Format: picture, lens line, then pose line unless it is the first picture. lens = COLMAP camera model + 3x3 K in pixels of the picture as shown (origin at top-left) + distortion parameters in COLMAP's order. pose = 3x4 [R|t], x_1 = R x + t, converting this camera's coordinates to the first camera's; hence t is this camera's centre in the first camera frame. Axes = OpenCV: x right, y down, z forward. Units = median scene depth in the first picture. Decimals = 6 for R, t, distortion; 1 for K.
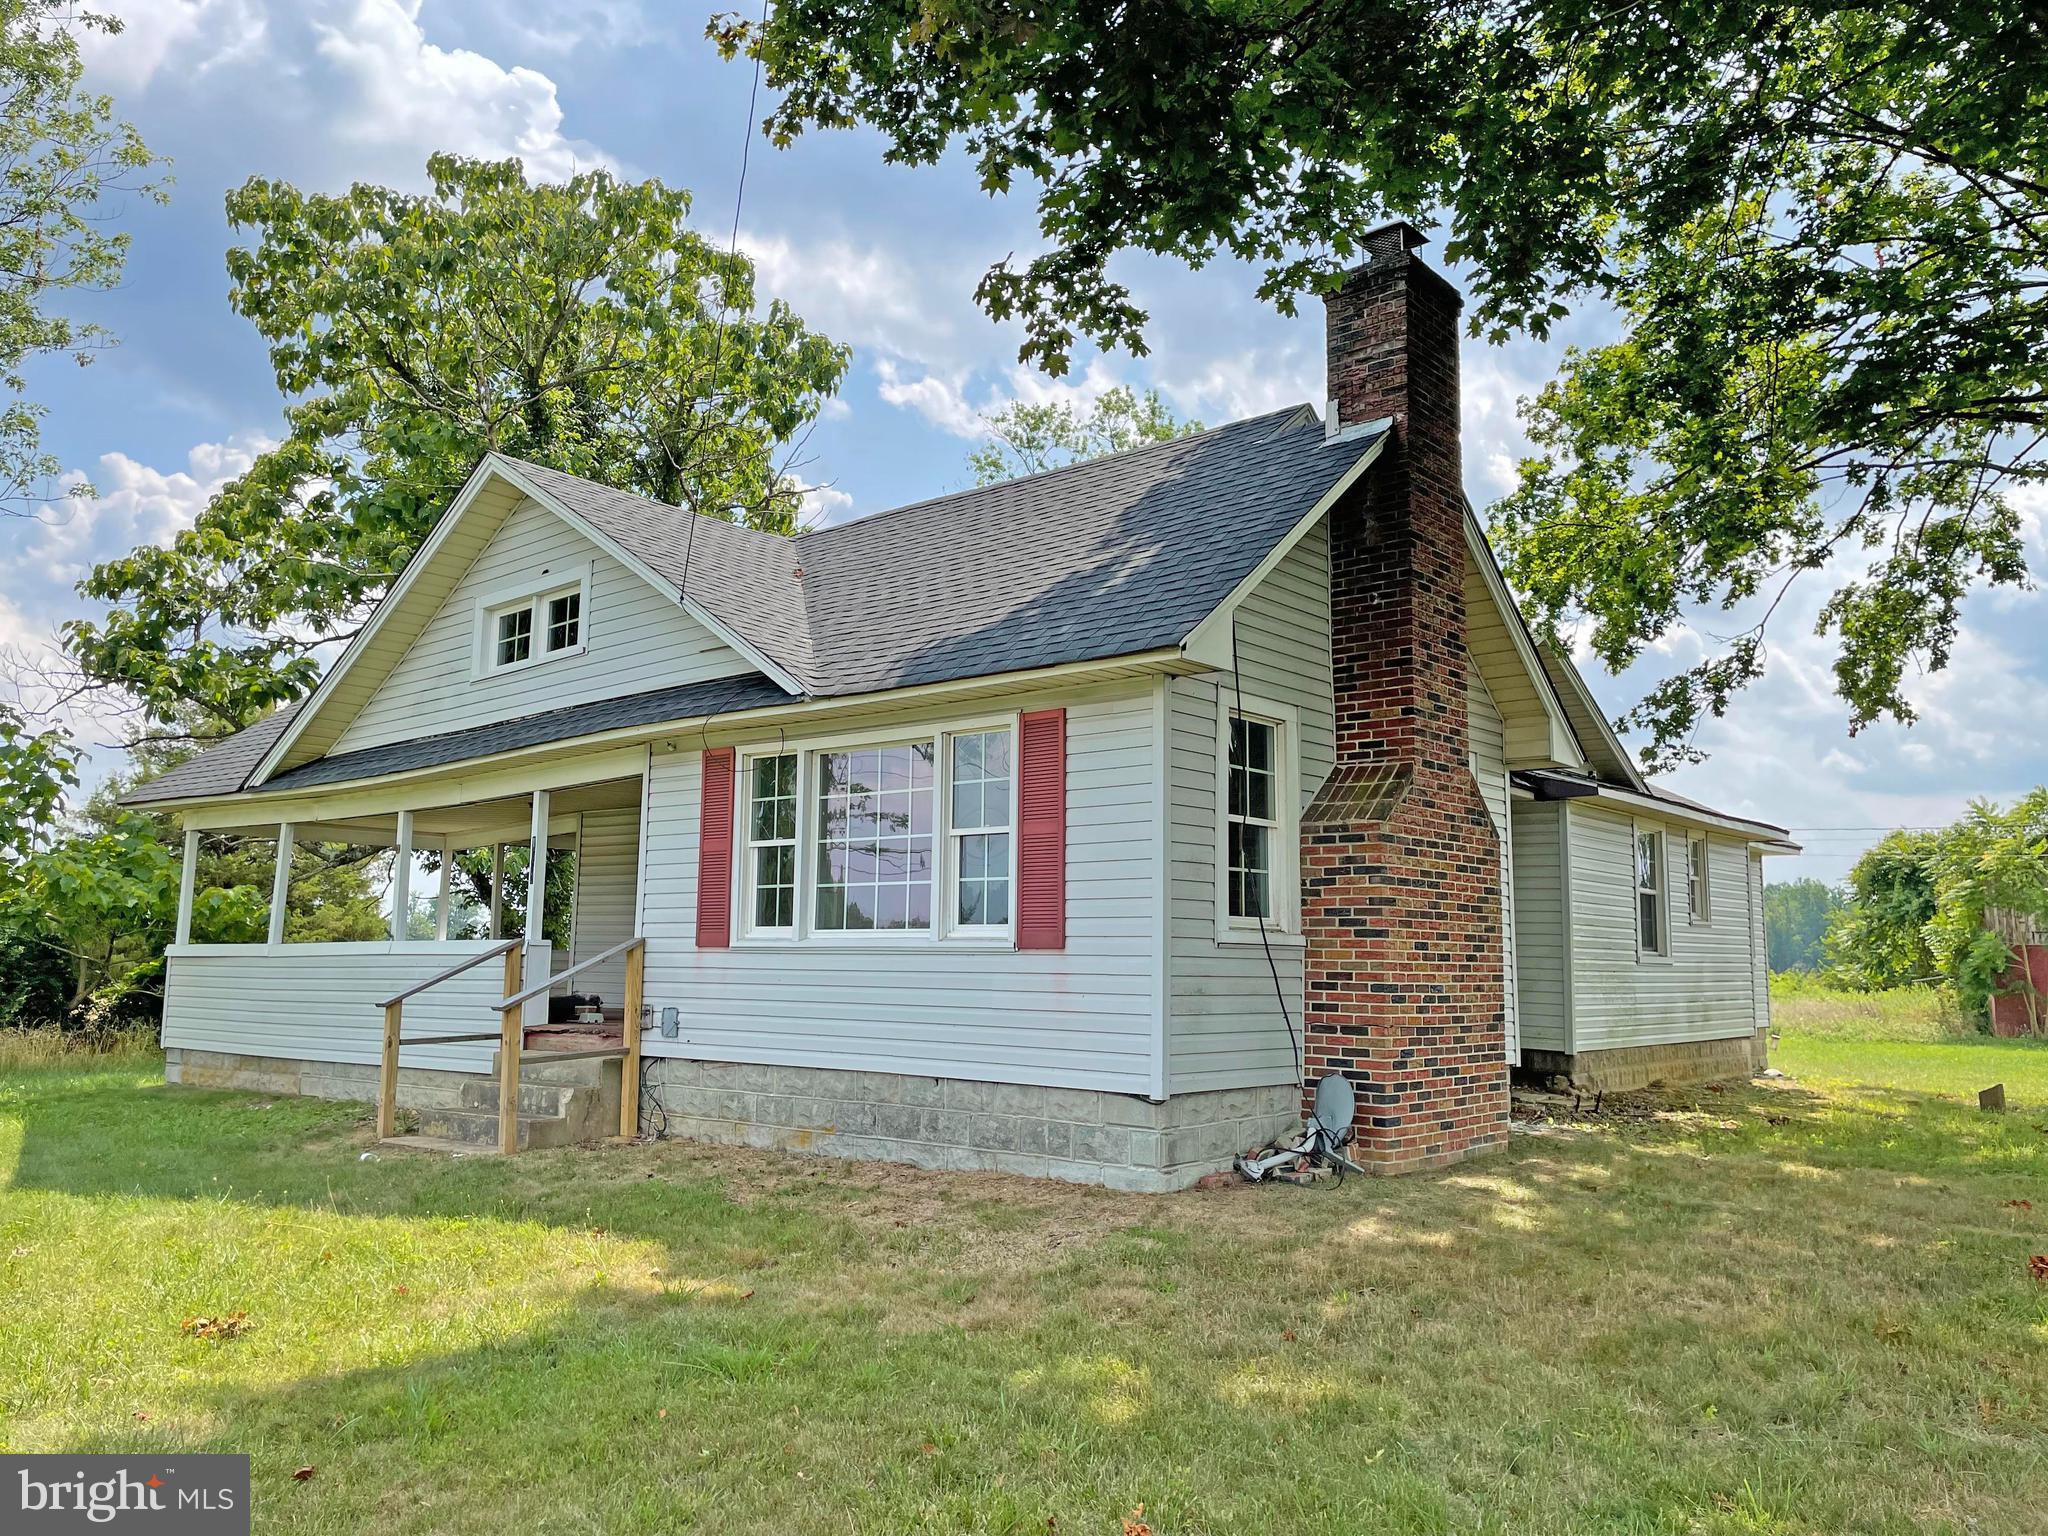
lens RADIAL K [[1541.2, 0, 1044.4], [0, 1541.2, 760.2], [0, 0, 1]] dist [0.070943, -0.090186]
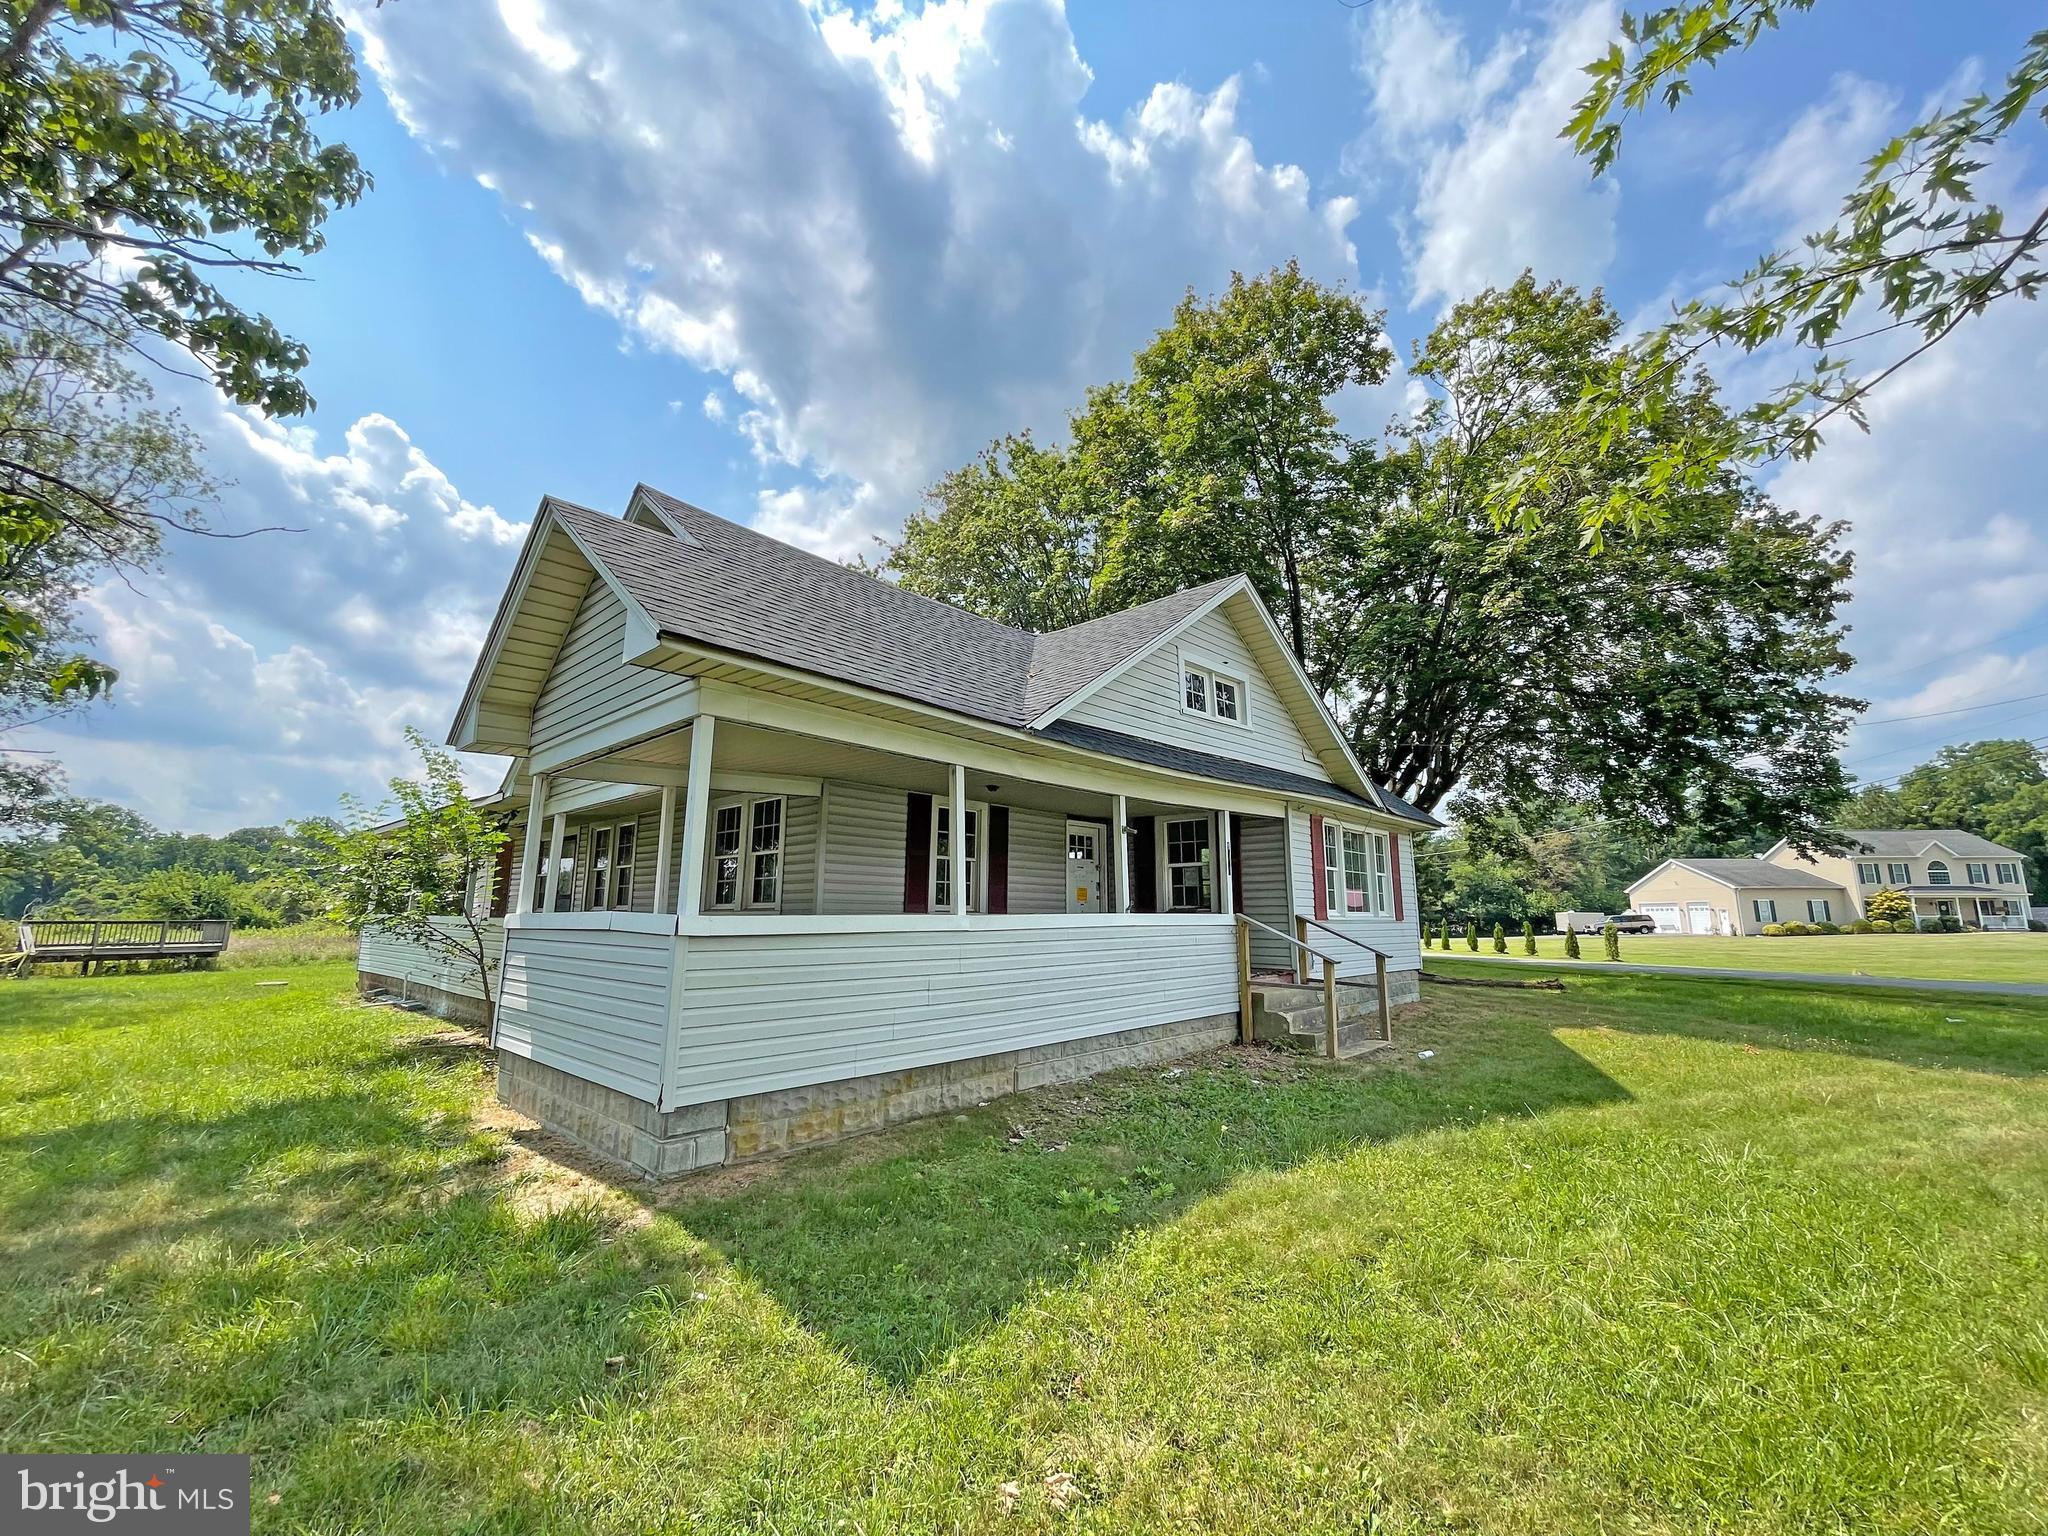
lens RADIAL K [[852.1, 0, 1024.9], [0, 852.1, 761.7], [0, 0, 1]] dist [-0.007305, -0.000051]
pose [[0.058952, 0.185563, 0.980862, -1.949953], [-0.115071, 0.977285, -0.177971, 0.239748], [-0.991606, -0.102377, 0.078965, 1.963098]]
